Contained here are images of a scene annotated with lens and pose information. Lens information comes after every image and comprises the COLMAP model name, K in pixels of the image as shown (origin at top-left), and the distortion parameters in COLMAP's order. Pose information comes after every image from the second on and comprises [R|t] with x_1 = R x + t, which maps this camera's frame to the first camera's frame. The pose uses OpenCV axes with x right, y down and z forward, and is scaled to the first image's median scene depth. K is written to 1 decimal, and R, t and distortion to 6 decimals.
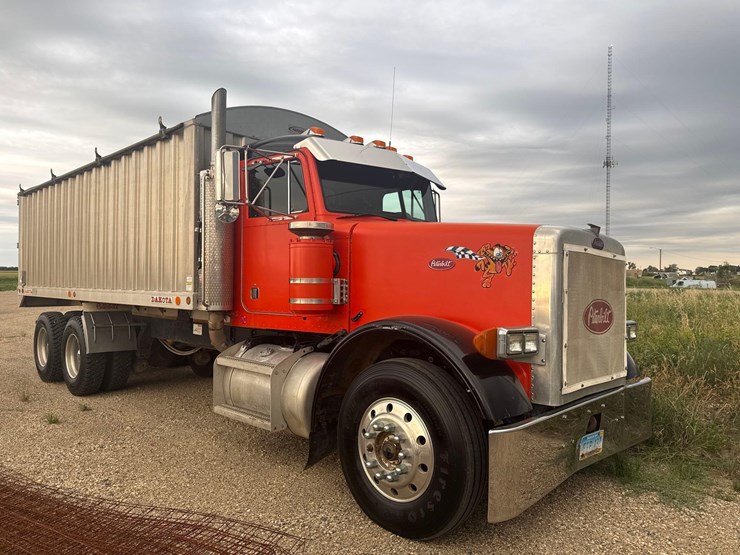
lens RADIAL K [[520.3, 0, 373.2], [0, 520.3, 278.2], [0, 0, 1]] dist [0.043623, -0.053357]
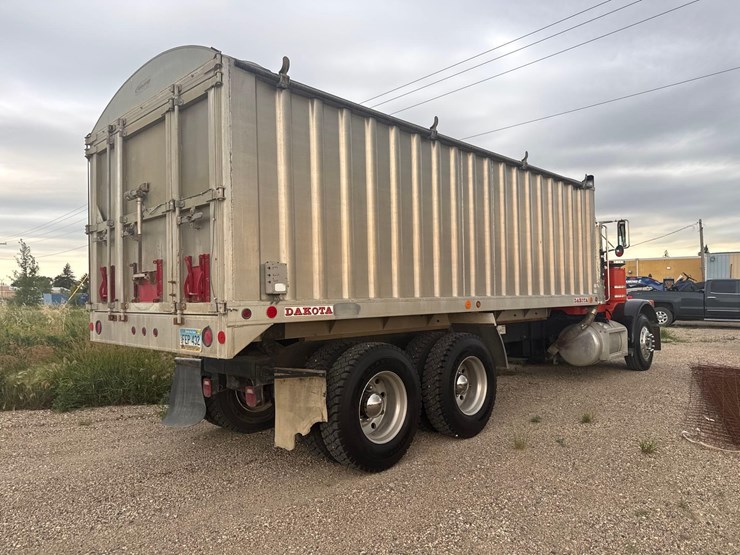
lens RADIAL K [[520.3, 0, 371.7], [0, 520.3, 289.0], [0, 0, 1]] dist [0.043623, -0.053357]
pose [[-0.009623, 0.008423, 0.999918, -2.259345], [0.007845, 0.999934, -0.008348, 0.023020], [-0.999923, 0.007764, -0.009689, 1.968290]]
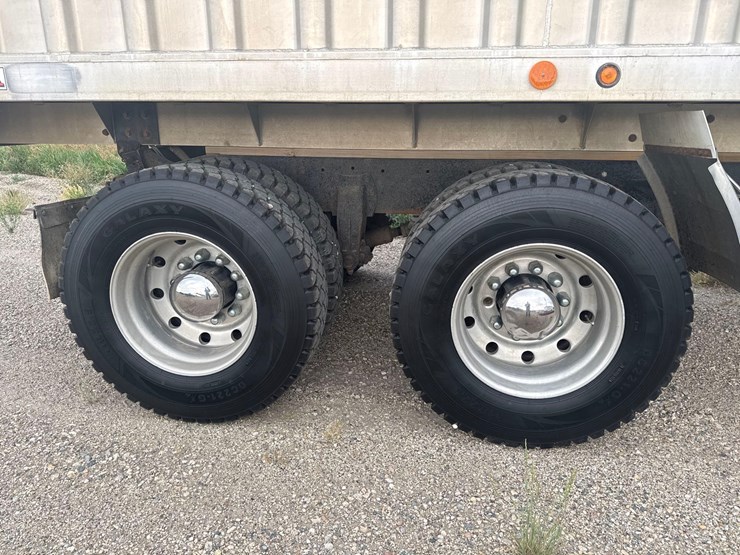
lens RADIAL K [[520.3, 0, 369.7], [0, 520.3, 273.4], [0, 0, 1]] dist [0.043623, -0.053357]
pose [[0.808105, -0.170163, 0.563924, -1.323191], [-0.005076, 0.955317, 0.295539, 0.078111], [-0.589016, -0.241689, 0.771133, 1.456055]]
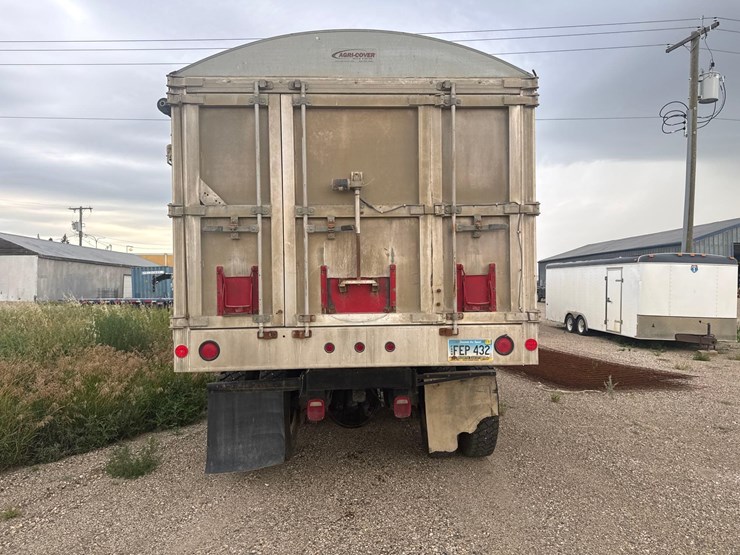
lens RADIAL K [[520.3, 0, 376.2], [0, 520.3, 276.5], [0, 0, 1]] dist [0.043623, -0.053357]
pose [[-0.729027, 0.008863, 0.684427, -1.846674], [0.004800, 0.999958, -0.007836, -0.016777], [-0.684468, -0.002427, -0.729039, 2.997121]]
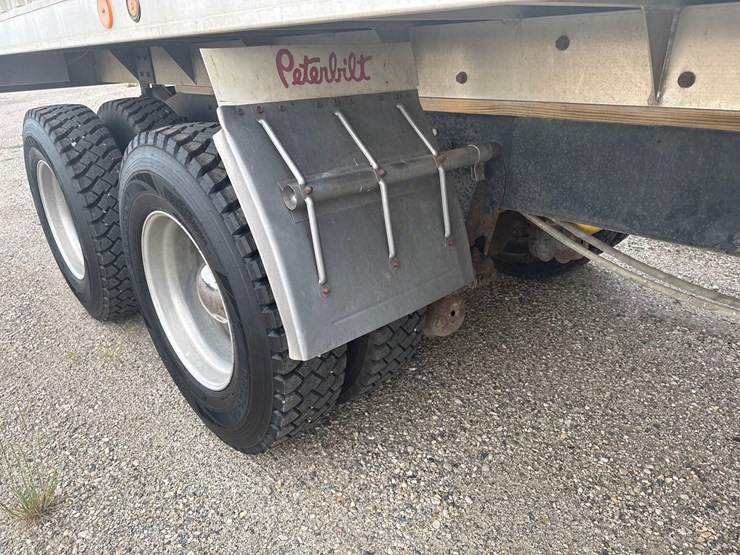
lens RADIAL K [[520.3, 0, 368.1], [0, 520.3, 273.0], [0, 0, 1]] dist [0.043623, -0.053357]
pose [[0.996989, -0.022654, -0.074162, -0.812149], [0.050586, 0.914858, 0.400594, 0.078888], [0.058773, -0.403139, 0.913249, 1.366052]]
